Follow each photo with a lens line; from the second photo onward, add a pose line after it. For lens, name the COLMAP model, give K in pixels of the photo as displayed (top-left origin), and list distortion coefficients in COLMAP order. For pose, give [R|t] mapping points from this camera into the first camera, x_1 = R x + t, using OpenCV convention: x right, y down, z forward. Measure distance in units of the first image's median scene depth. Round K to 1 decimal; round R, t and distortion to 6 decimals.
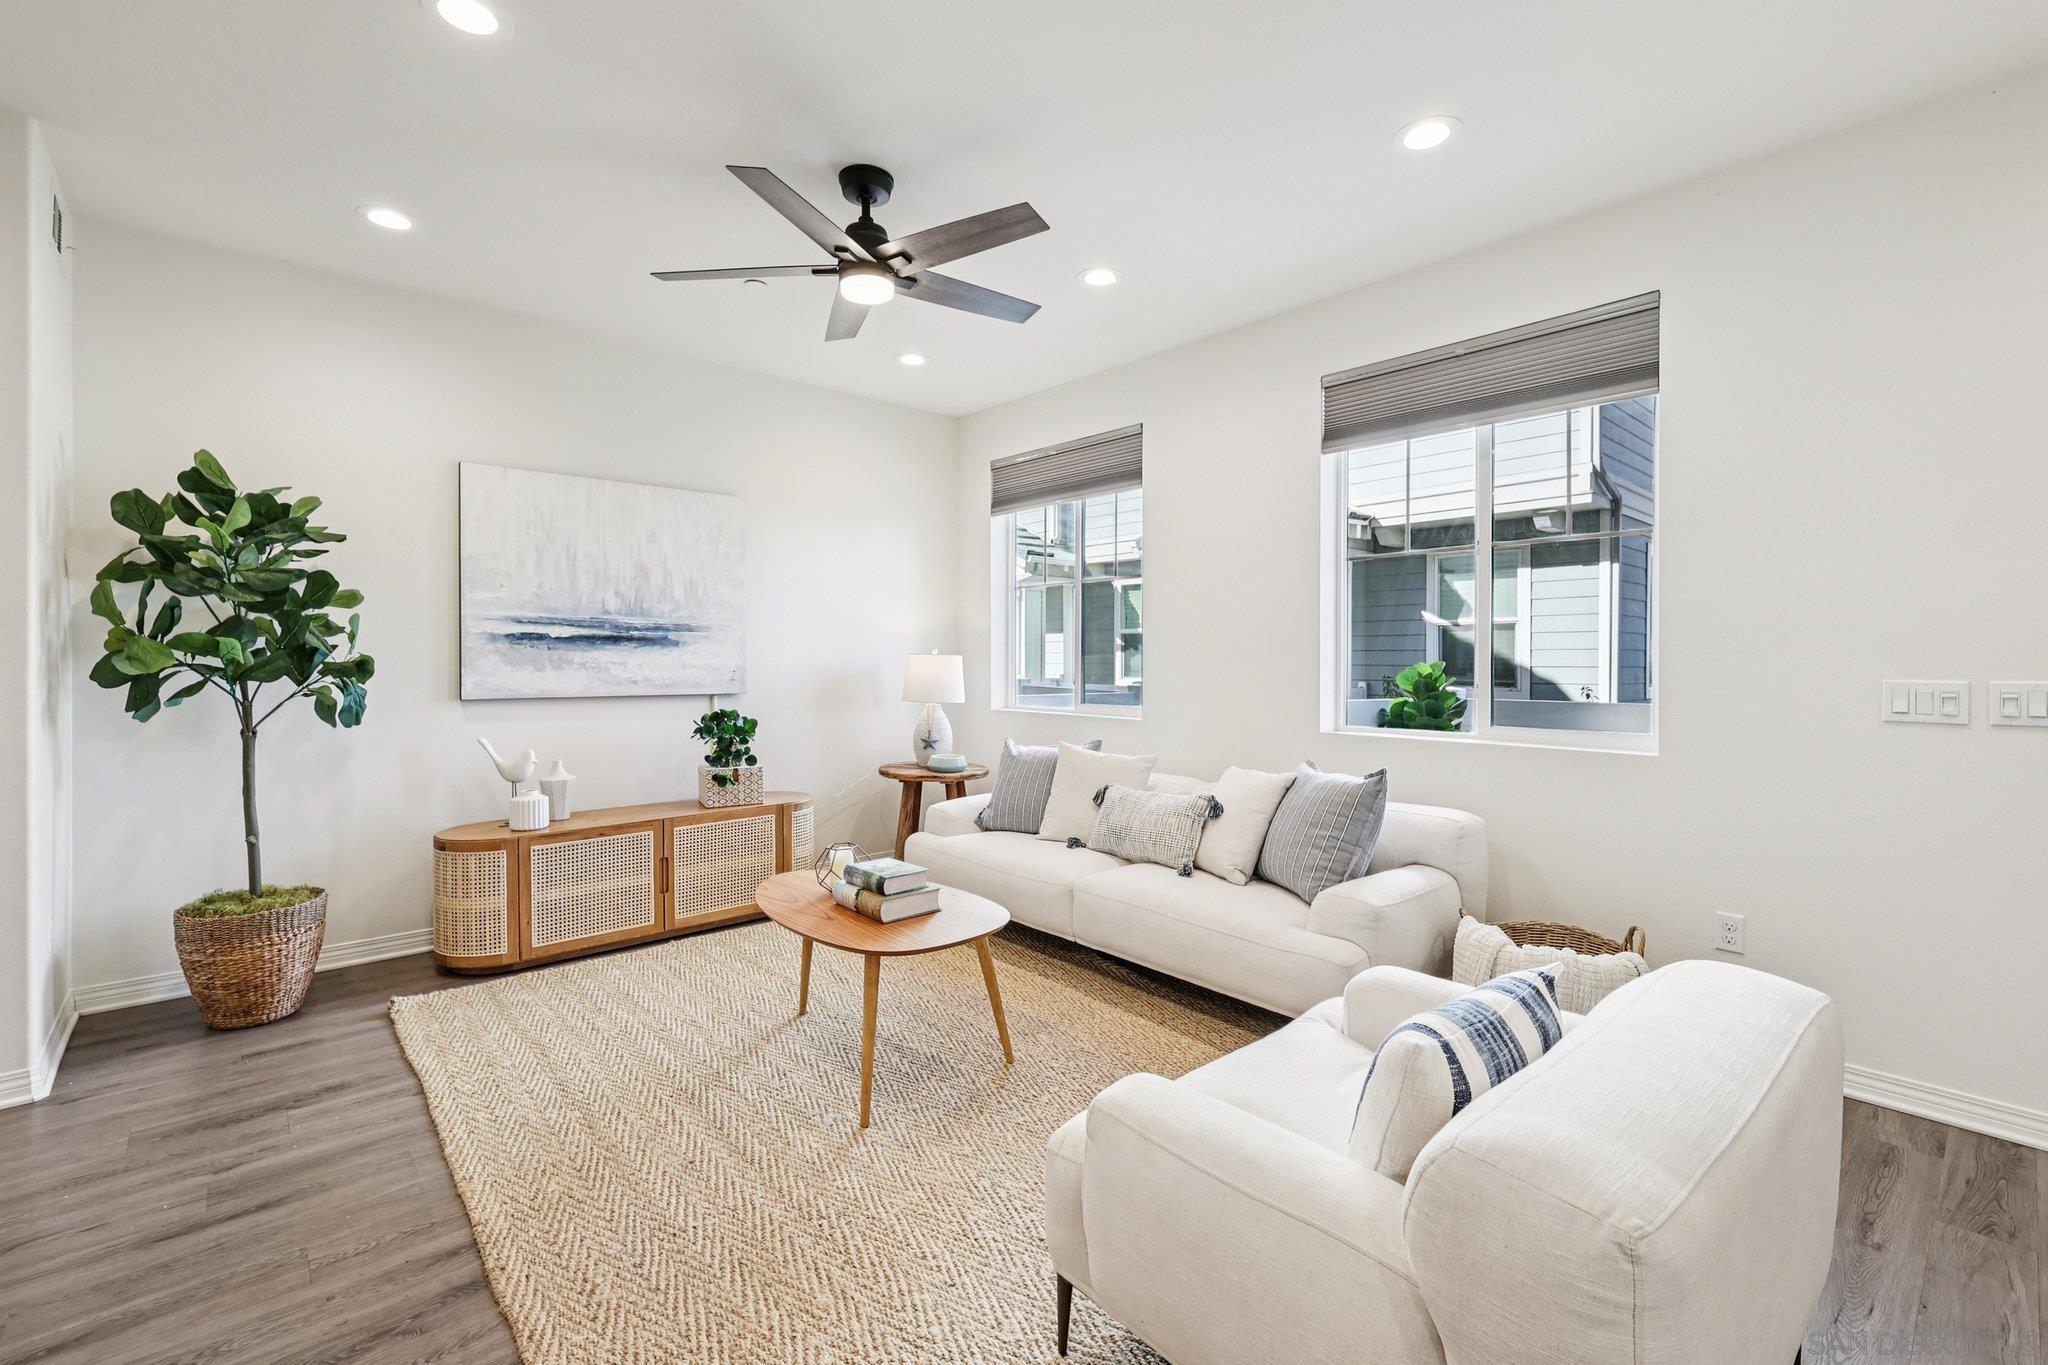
lens RADIAL K [[886.6, 0, 1028.2], [0, 886.6, 667.4], [0, 0, 1]] dist [0.000248, -0.000052]
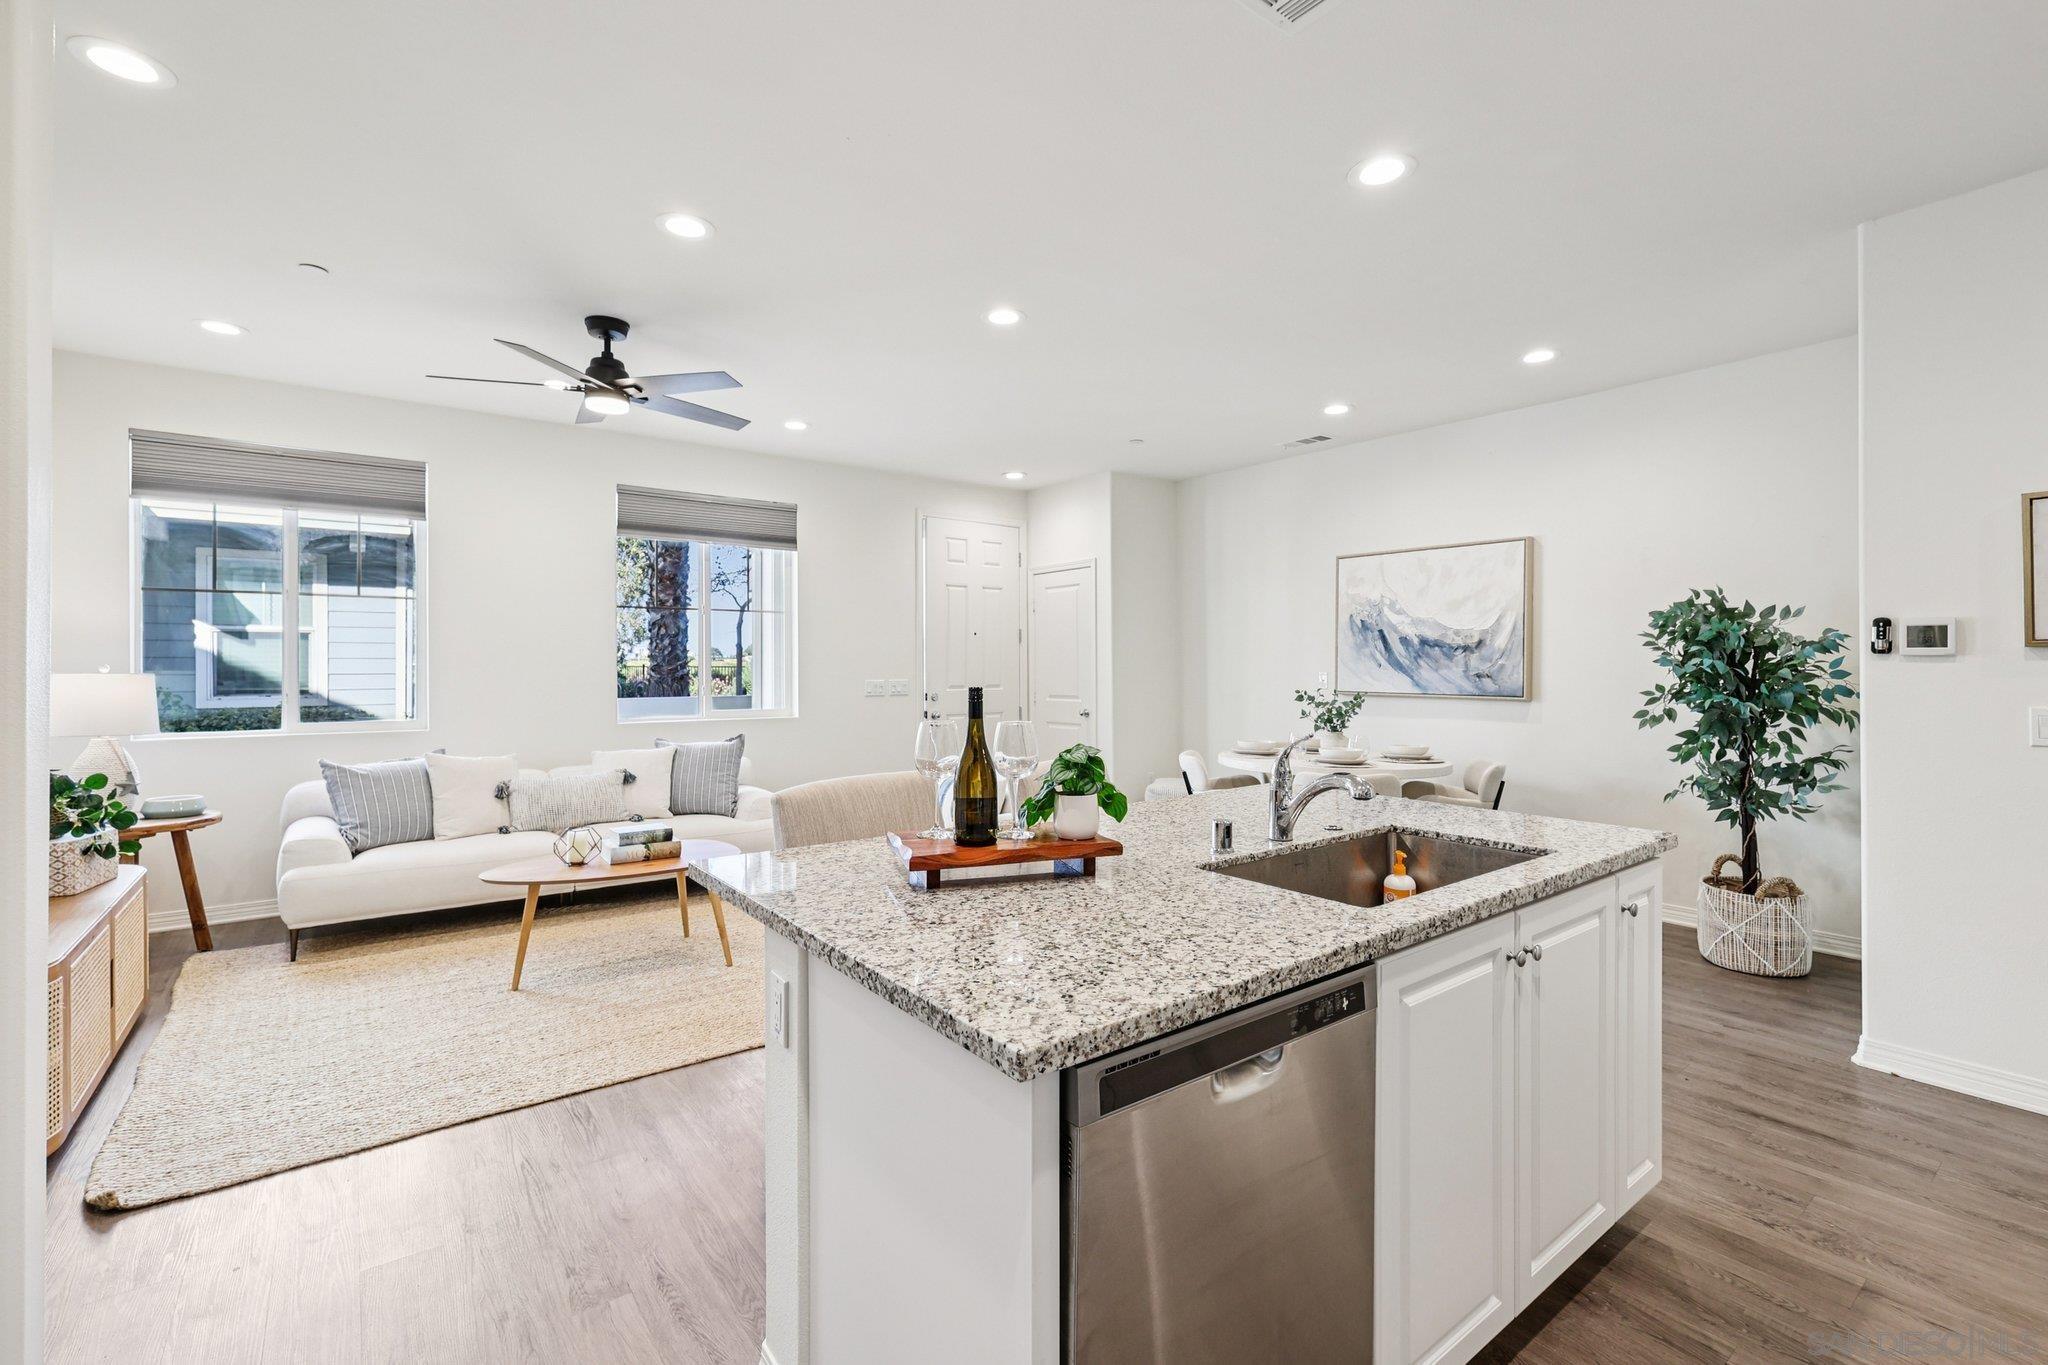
lens RADIAL K [[886.6, 0, 1028.2], [0, 886.6, 676.5], [0, 0, 1]] dist [0.000248, -0.000052]
pose [[0.078873, -0.008381, 0.996849, -1.052349], [0.015494, 0.999854, 0.007180, -0.006277], [-0.996764, 0.014879, 0.078991, 0.198401]]
